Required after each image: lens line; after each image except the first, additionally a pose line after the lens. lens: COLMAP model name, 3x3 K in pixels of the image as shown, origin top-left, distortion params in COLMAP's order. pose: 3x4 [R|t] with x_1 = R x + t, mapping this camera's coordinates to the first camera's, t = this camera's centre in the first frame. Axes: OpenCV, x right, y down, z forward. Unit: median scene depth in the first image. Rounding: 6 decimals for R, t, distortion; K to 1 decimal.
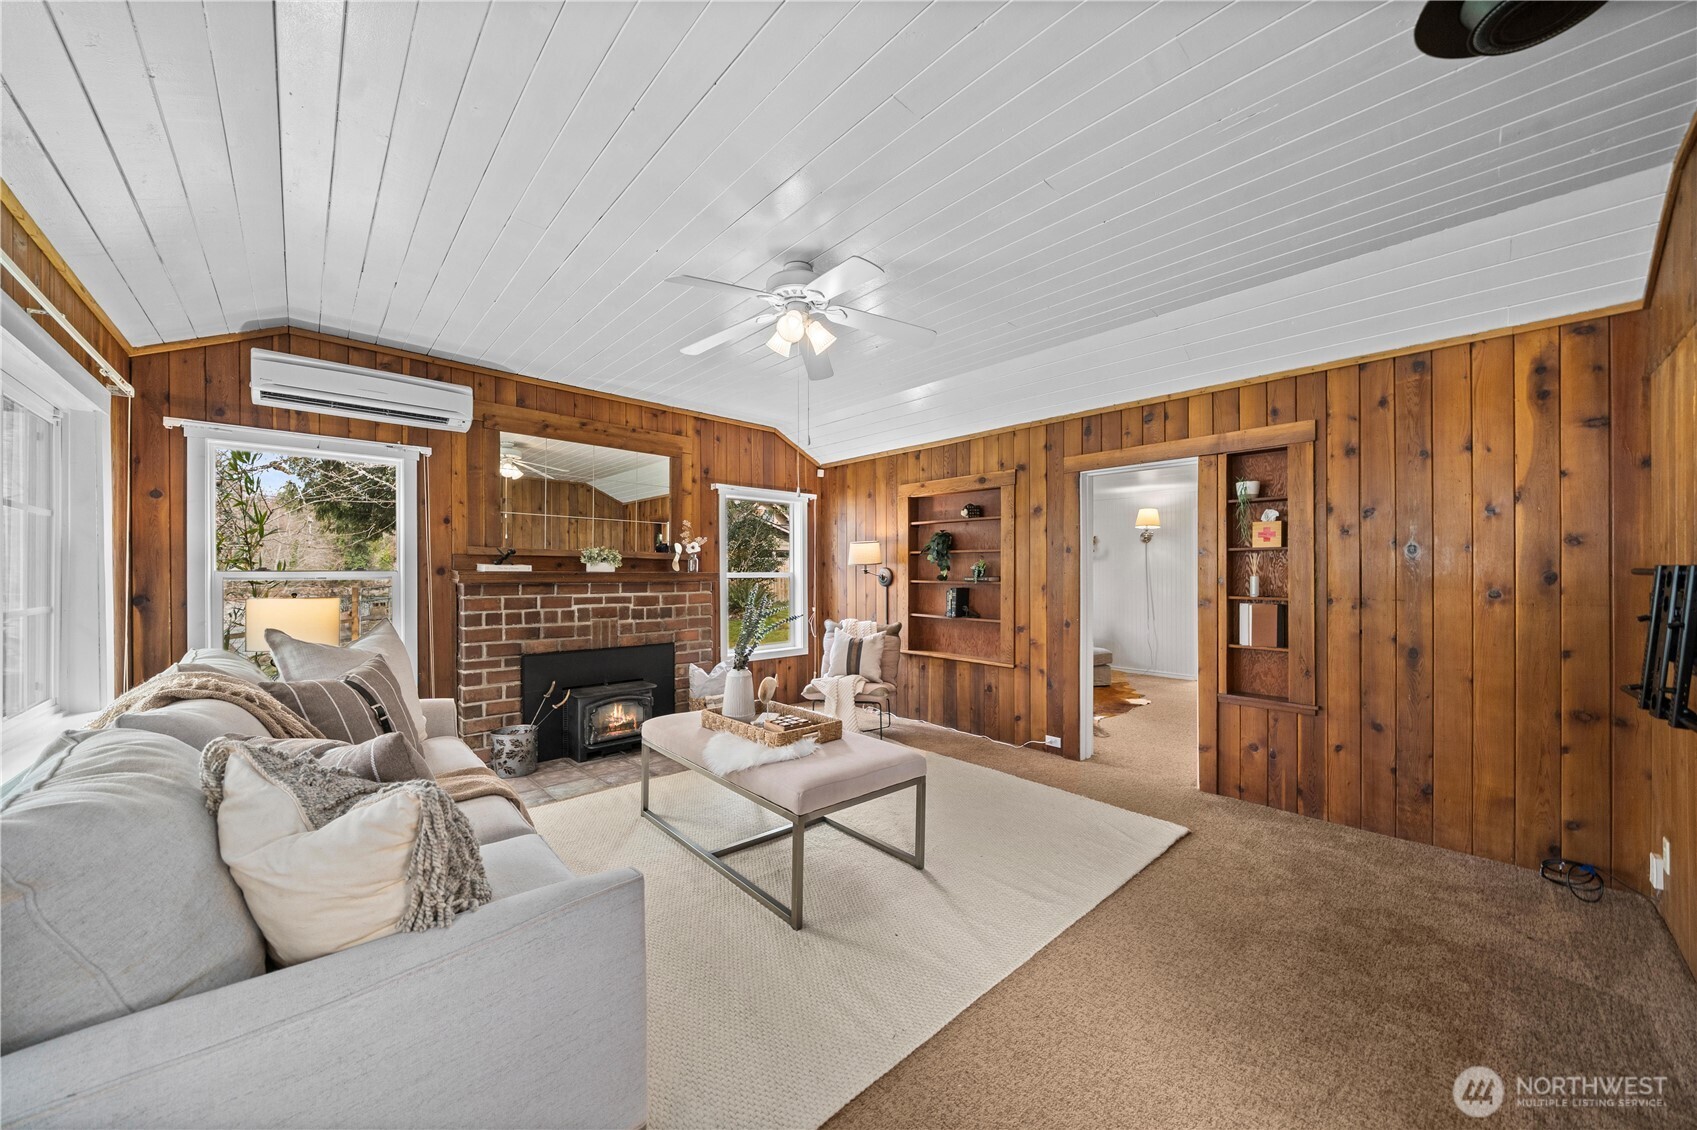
lens RADIAL K [[591.4, 0, 817.7], [0, 591.4, 566.8], [0, 0, 1]] dist [-0.002740, -0.000747]
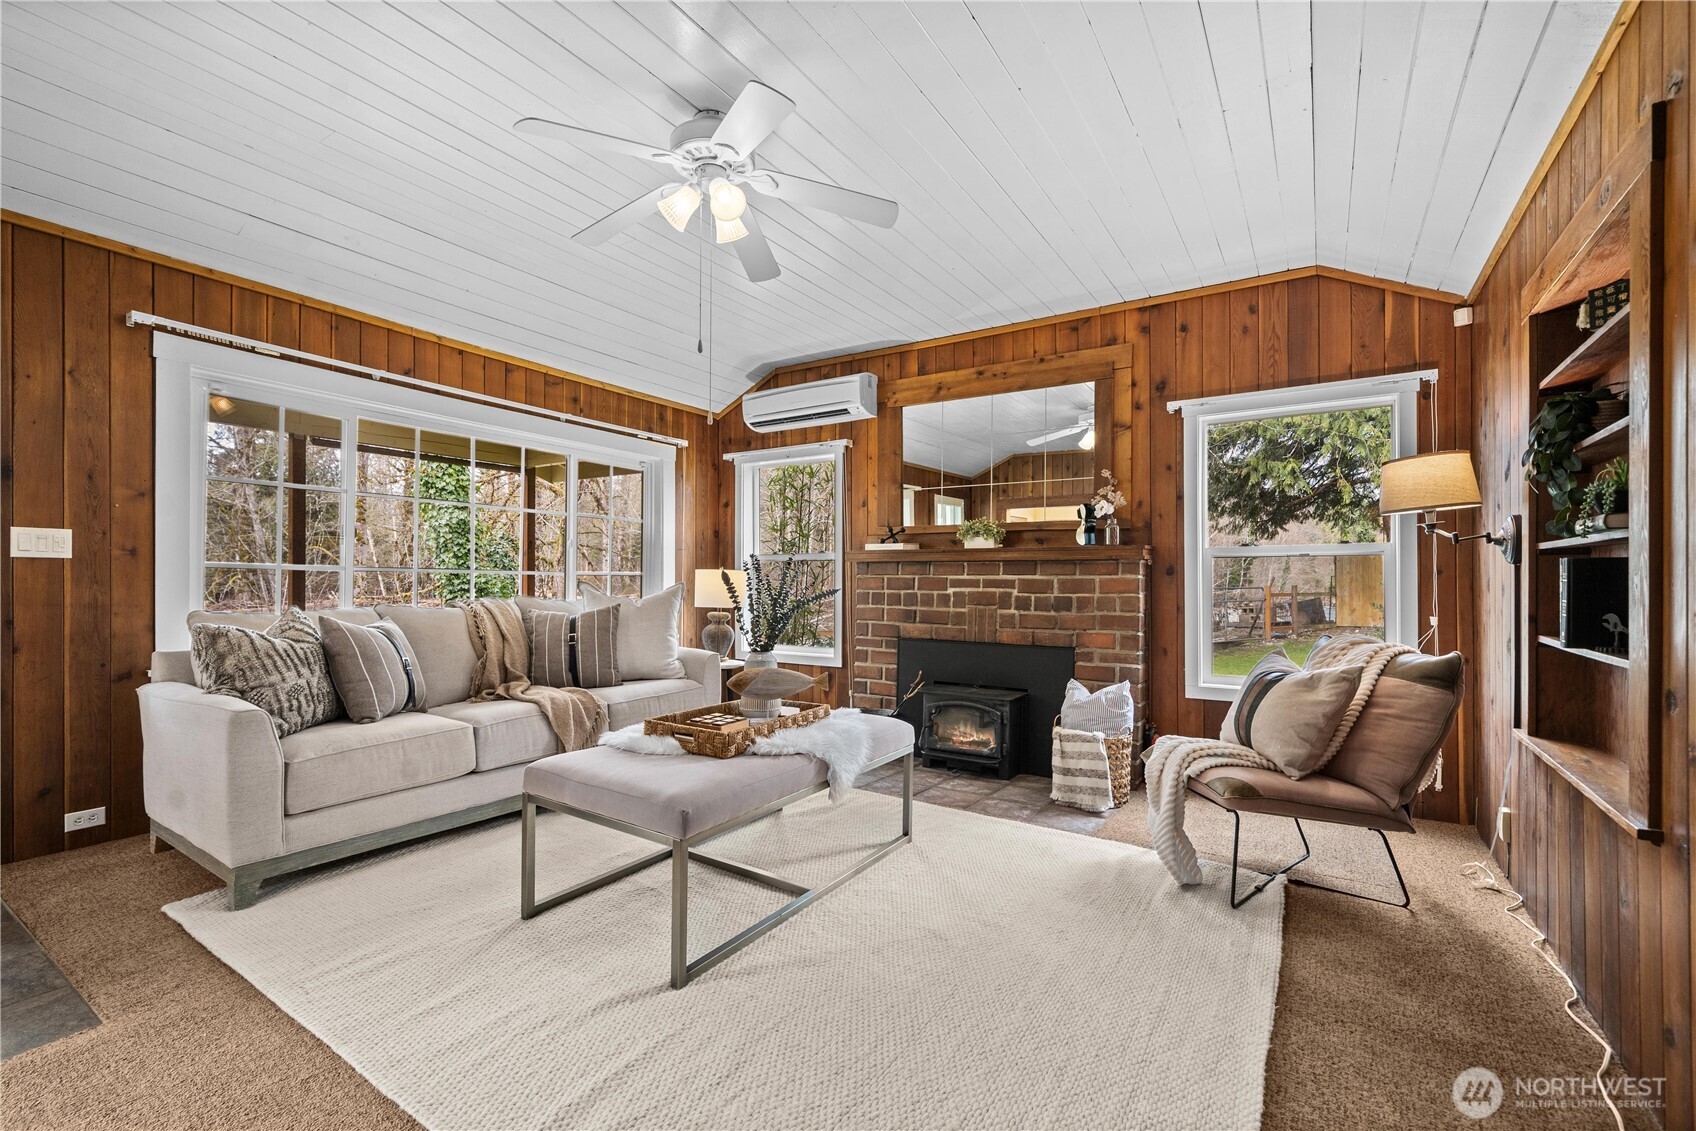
lens RADIAL K [[712.5, 0, 826.6], [0, 712.5, 570.5], [0, 0, 1]] dist [0.001095, -0.000314]
pose [[0.275057, -0.009665, -0.961379, 0.547288], [0.006659, 0.999945, -0.008147, 0.047721], [0.961405, -0.004161, 0.275106, 0.552829]]
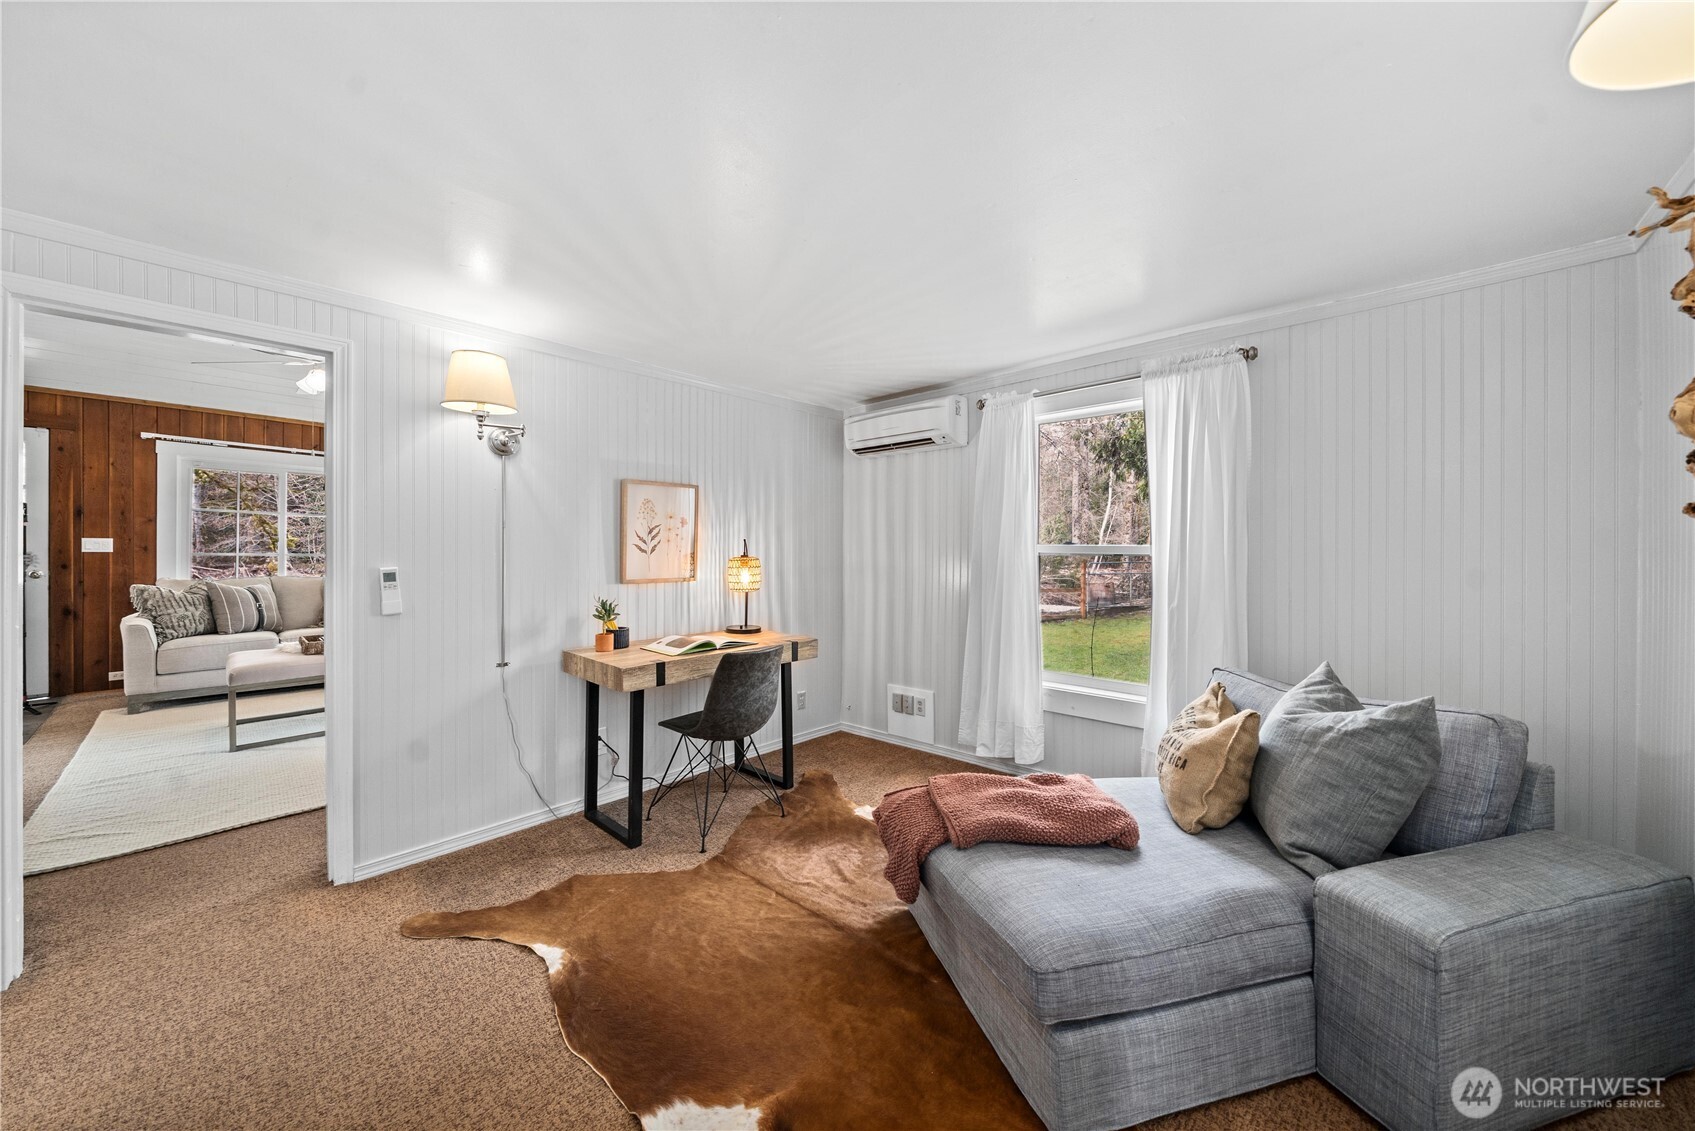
lens RADIAL K [[590.7, 0, 832.6], [0, 590.7, 553.4], [0, 0, 1]] dist [-0.002740, -0.000747]
pose [[0.095133, -0.001429, -0.995464, 0.989201], [-0.004242, 0.999989, -0.001841, 0.025540], [0.995456, 0.004398, 0.095125, 1.338506]]
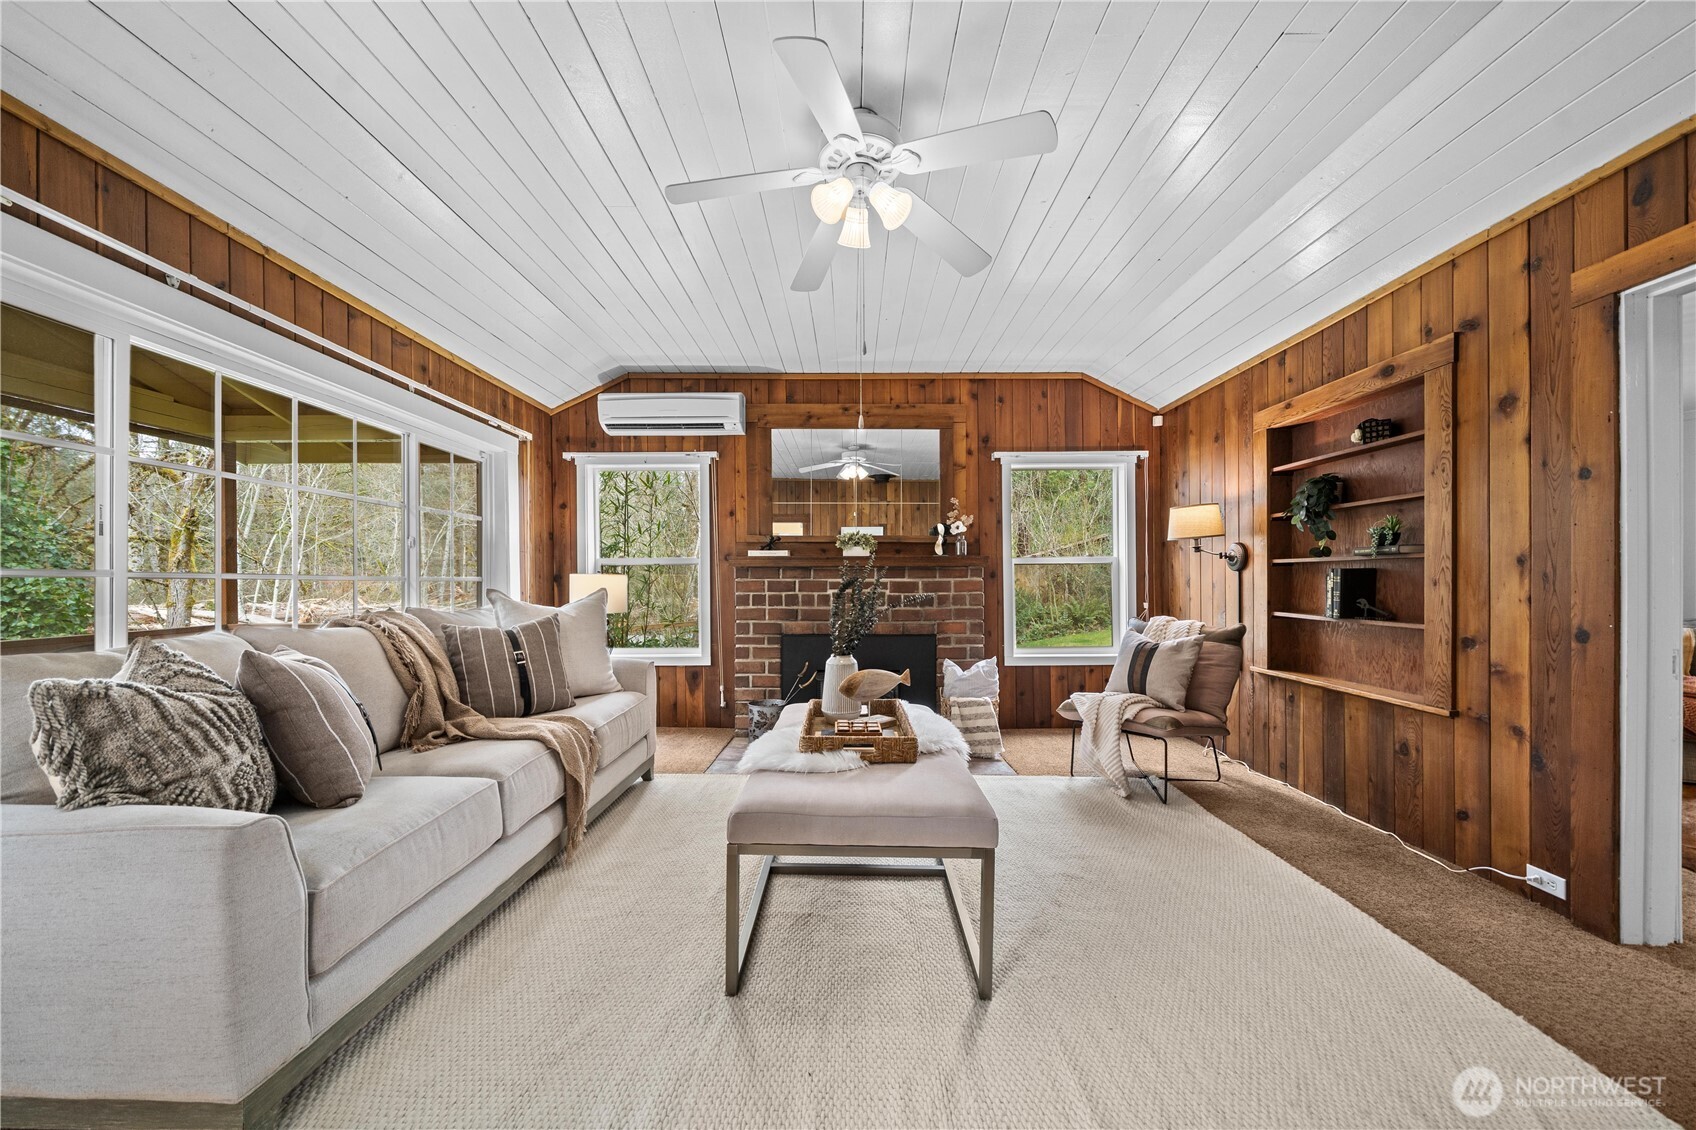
lens RADIAL K [[591.1, 0, 837.9], [0, 591.1, 578.3], [0, 0, 1]] dist [-0.002740, -0.000747]
pose [[0.749408, -0.003758, -0.662098, 0.271844], [0.010129, 0.999932, 0.005790, 0.041106], [0.662031, -0.011045, 0.749395, 0.259235]]
